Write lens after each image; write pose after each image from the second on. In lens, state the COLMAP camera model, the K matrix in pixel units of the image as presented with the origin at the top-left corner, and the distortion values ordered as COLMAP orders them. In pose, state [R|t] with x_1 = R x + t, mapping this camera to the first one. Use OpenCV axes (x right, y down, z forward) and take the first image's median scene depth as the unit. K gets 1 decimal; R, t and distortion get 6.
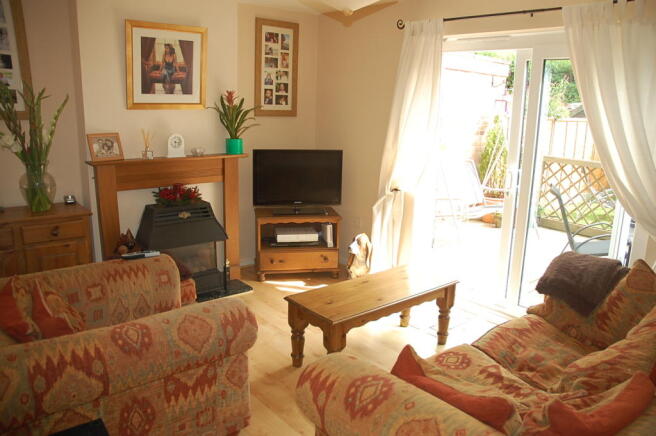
lens RADIAL K [[515.1, 0, 331.1], [0, 515.1, 218.5], [0, 0, 1]] dist [-0.086765, 0.041056]
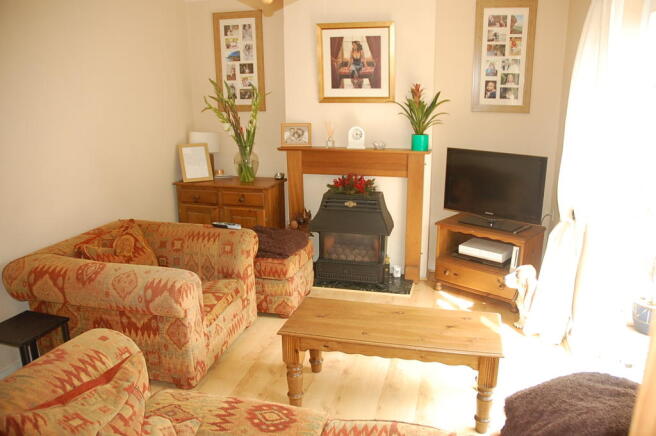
lens RADIAL K [[515.1, 0, 329.7], [0, 515.1, 218.0], [0, 0, 1]] dist [-0.086765, 0.041056]
pose [[0.603033, 0.176784, -0.777881, 0.515771], [-0.161332, 0.982012, 0.098107, -0.075263], [0.781232, 0.066335, 0.620706, 0.310532]]
